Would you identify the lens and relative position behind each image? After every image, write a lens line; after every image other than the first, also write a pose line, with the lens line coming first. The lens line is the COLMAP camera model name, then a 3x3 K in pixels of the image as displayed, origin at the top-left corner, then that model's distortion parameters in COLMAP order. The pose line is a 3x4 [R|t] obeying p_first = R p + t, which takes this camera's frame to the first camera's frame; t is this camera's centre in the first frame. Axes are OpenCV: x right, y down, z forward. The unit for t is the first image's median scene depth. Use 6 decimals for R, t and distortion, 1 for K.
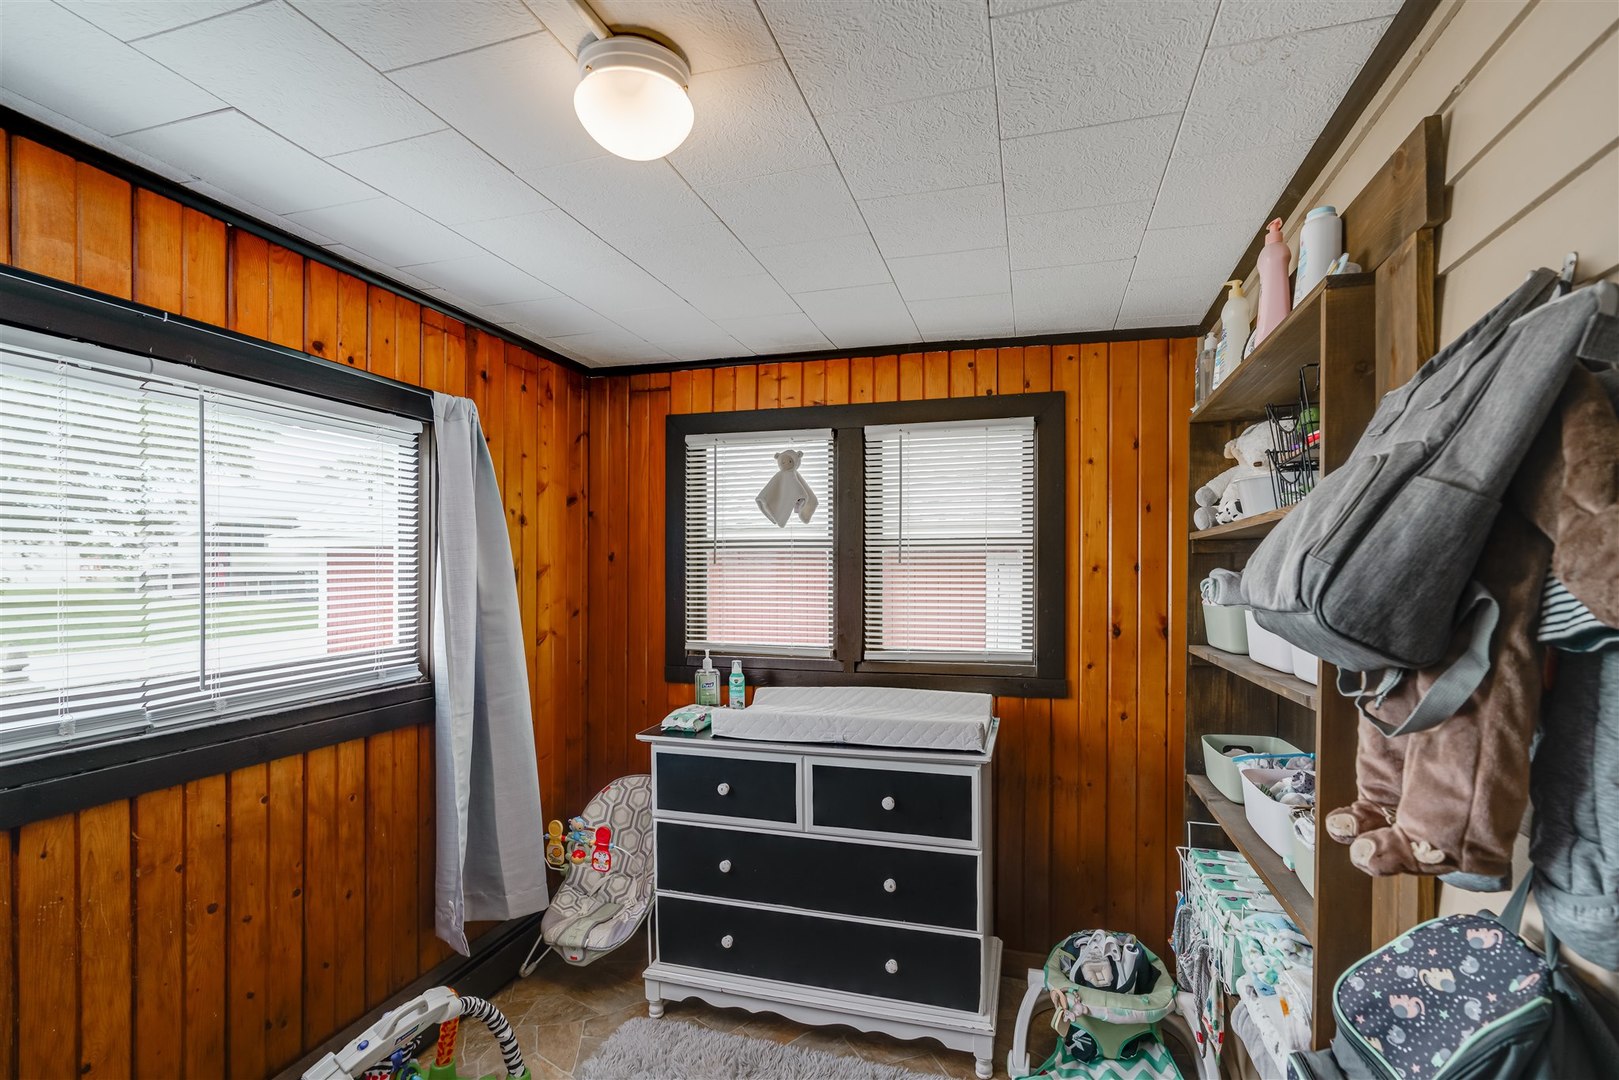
lens RADIAL K [[738.9, 0, 822.2], [0, 738.9, 572.3], [0, 0, 1]] dist [-0.013572, 0.006034]
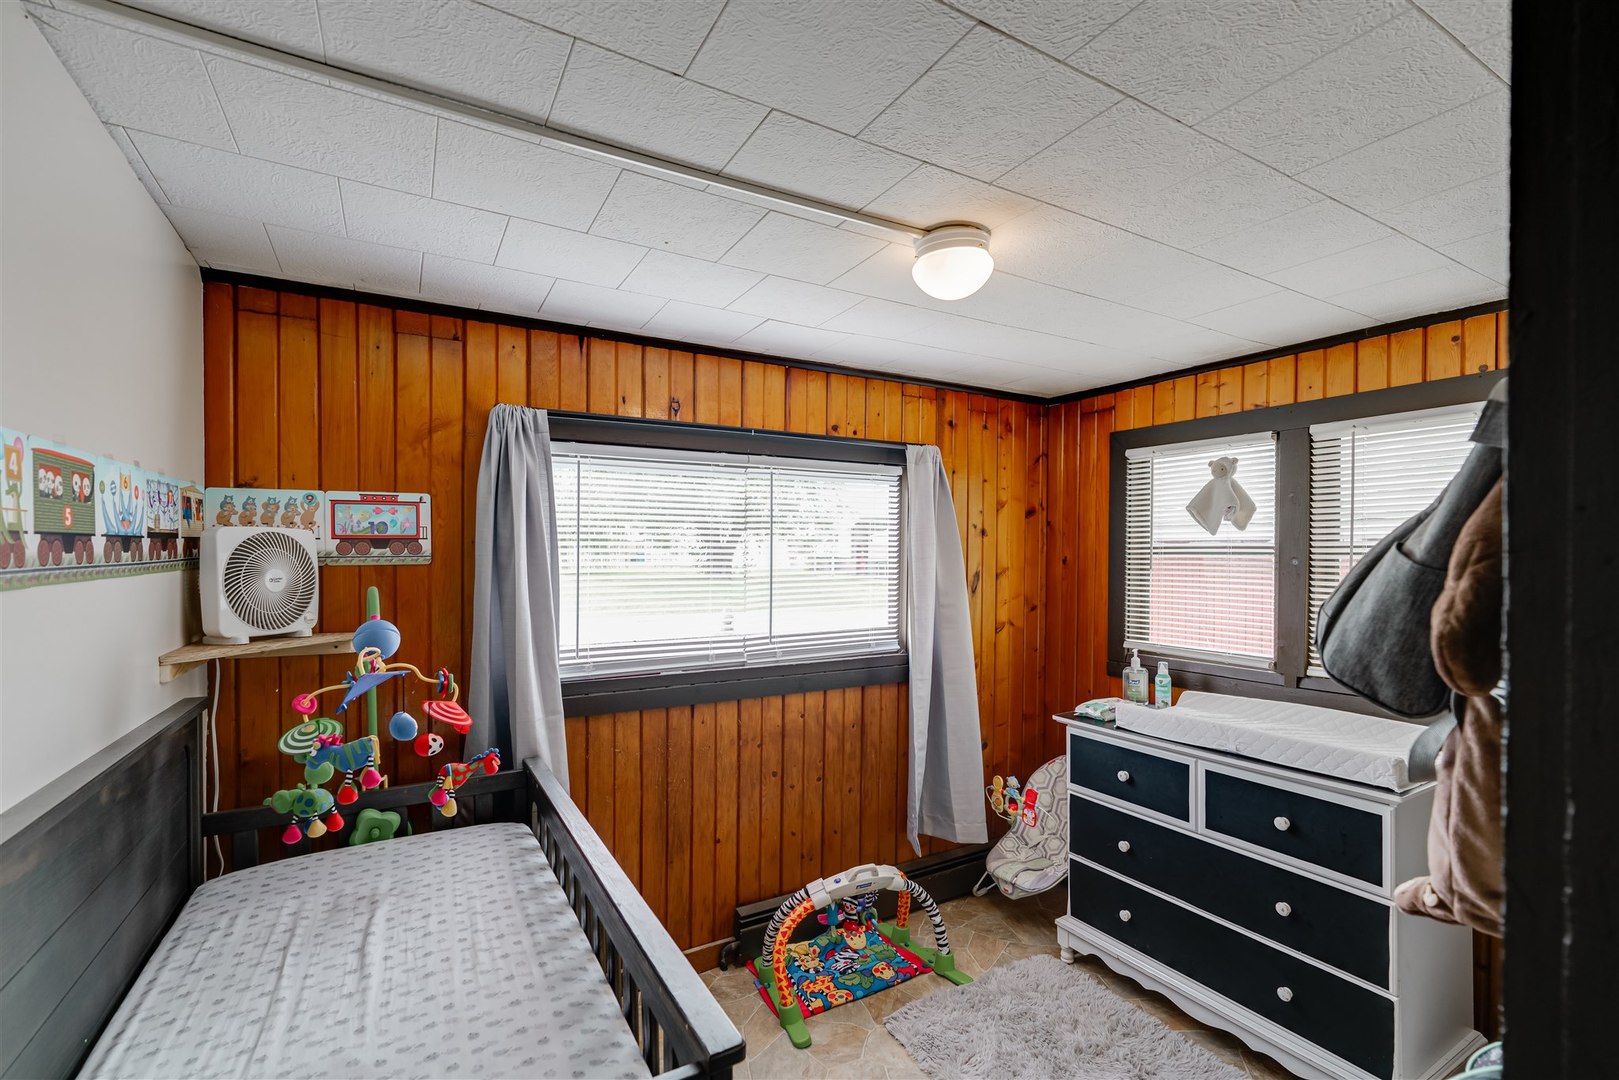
lens RADIAL K [[738.9, 0, 813.5], [0, 738.9, 551.3], [0, 0, 1]] dist [-0.013572, 0.006034]
pose [[0.722426, 0.001994, -0.691445, 0.303224], [-0.009293, 0.999934, -0.006826, -0.032538], [0.691386, 0.011357, 0.722396, -0.127244]]
